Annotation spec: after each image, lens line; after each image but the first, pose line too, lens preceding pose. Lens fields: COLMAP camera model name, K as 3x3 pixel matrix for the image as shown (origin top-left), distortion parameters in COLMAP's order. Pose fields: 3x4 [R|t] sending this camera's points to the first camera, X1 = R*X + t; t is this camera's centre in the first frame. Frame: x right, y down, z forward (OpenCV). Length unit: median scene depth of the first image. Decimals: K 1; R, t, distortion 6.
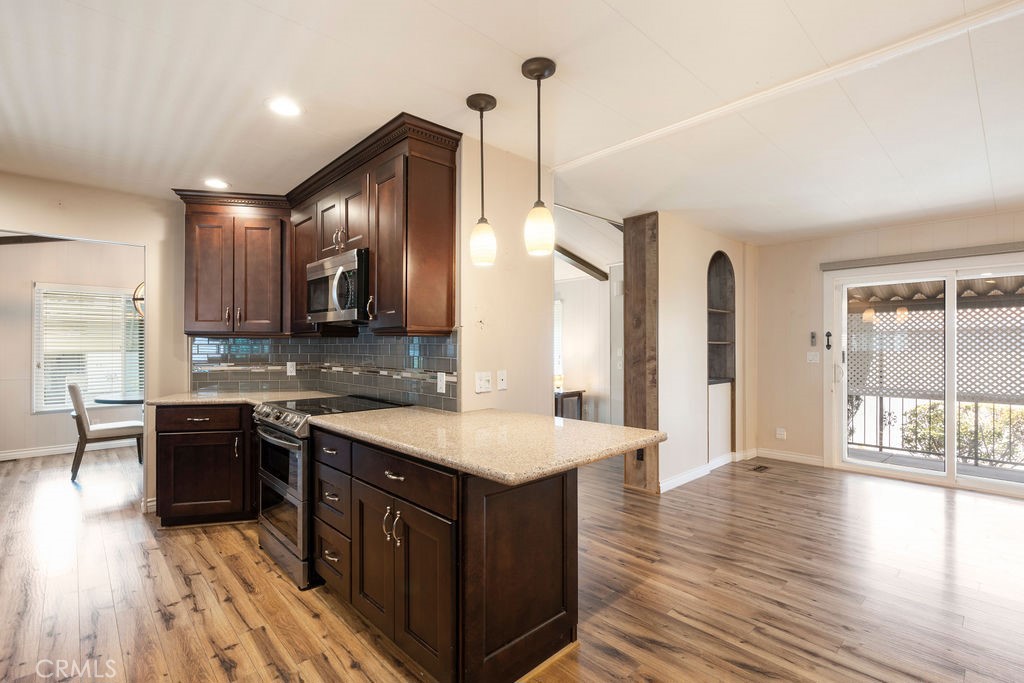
lens RADIAL K [[463.6, 0, 506.3], [0, 463.6, 352.0], [0, 0, 1]] dist [-0.002567, 0.001404]
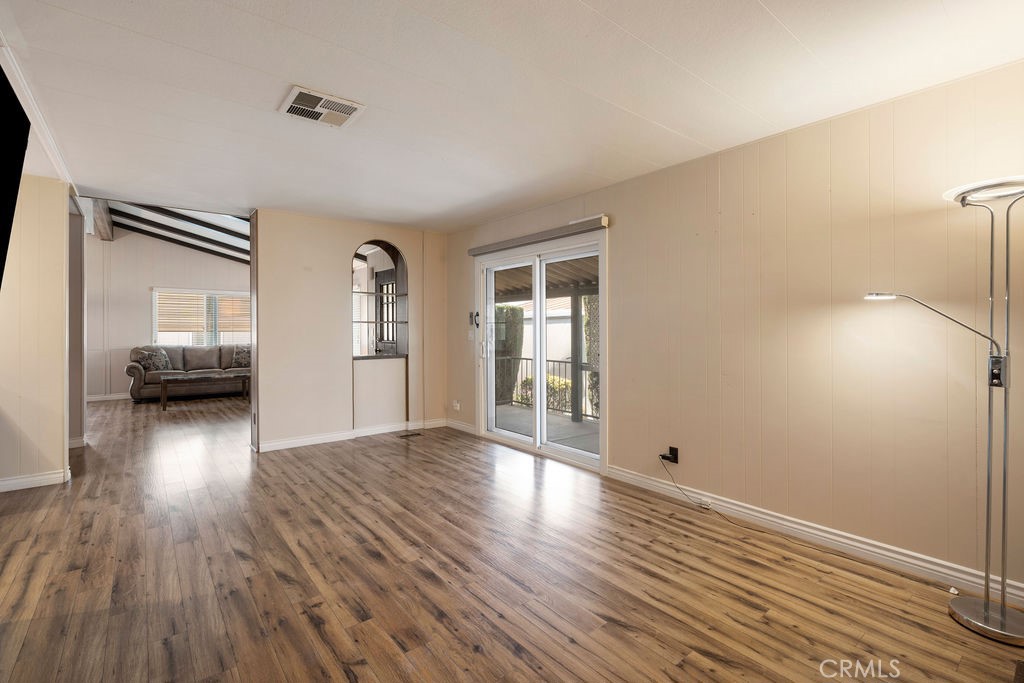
lens RADIAL K [[463.6, 0, 510.3], [0, 463.6, 326.7], [0, 0, 1]] dist [-0.002567, 0.001404]
pose [[0.997841, -0.003354, -0.065596, 1.413915], [0.002266, 0.999859, -0.016658, 0.017595], [0.065643, 0.016474, 0.997707, -0.148948]]
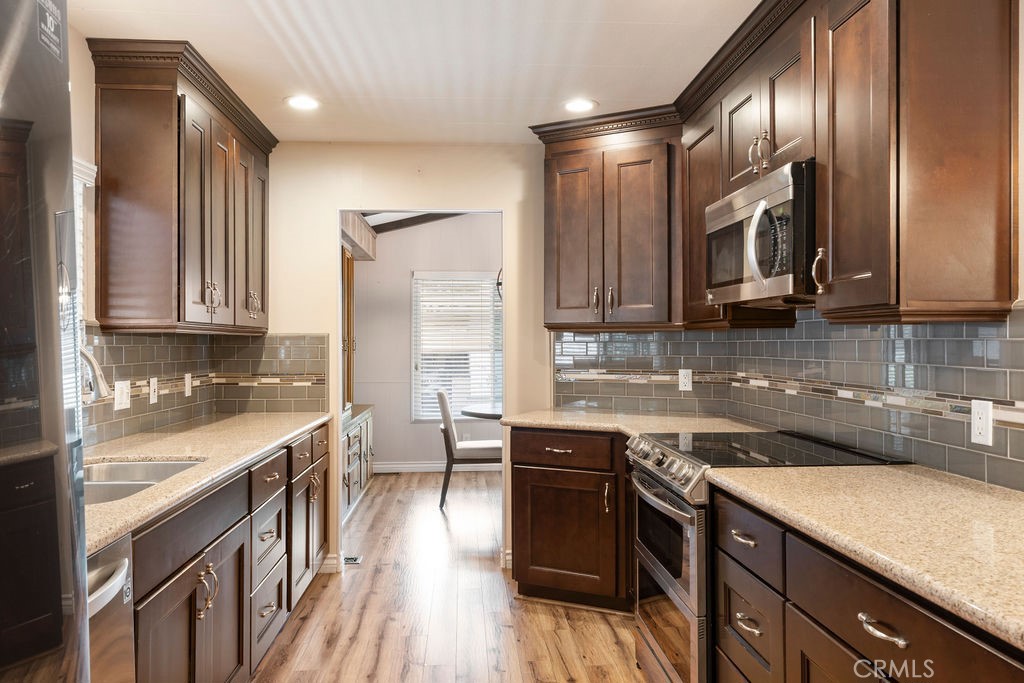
lens RADIAL K [[720.6, 0, 506.9], [0, 720.6, 328.7], [0, 0, 1]] dist [0.004046, 0.010983]
pose [[0.772017, -0.016665, -0.635383, -0.041279], [-0.003764, 0.999519, -0.030788, -0.003097], [0.635591, 0.026160, 0.771583, 0.126168]]
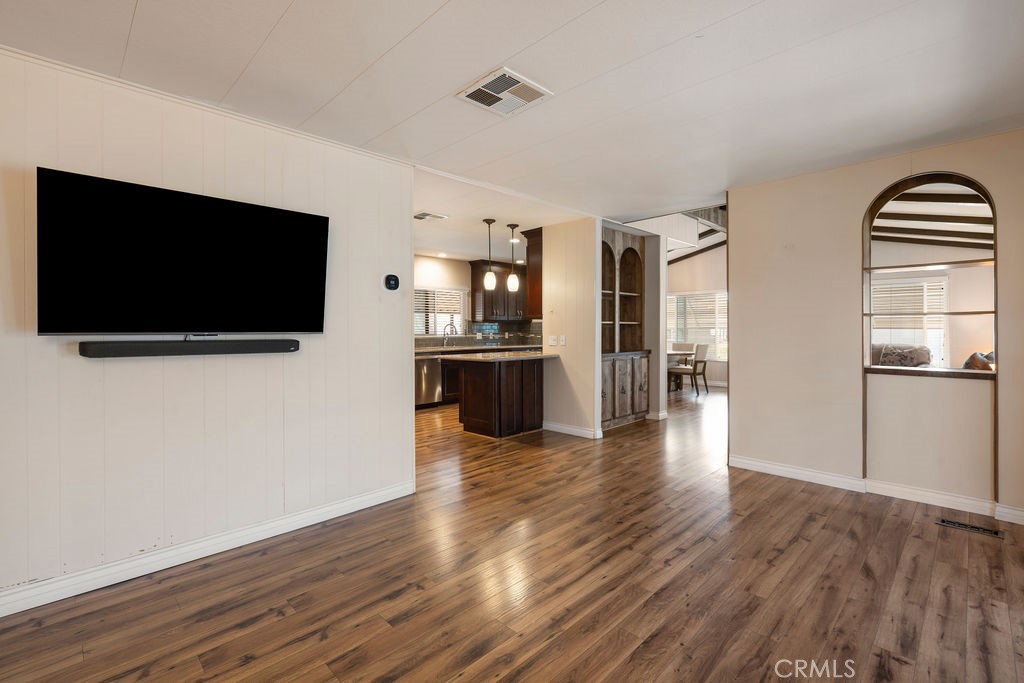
lens RADIAL K [[463.6, 0, 508.4], [0, 463.6, 329.3], [0, 0, 1]] dist [-0.002567, 0.001404]
pose [[0.038000, 0.003204, -0.999273, 1.822798], [-0.009280, 0.999953, 0.002853, 0.009763], [0.999235, 0.009165, 0.038028, 0.654556]]
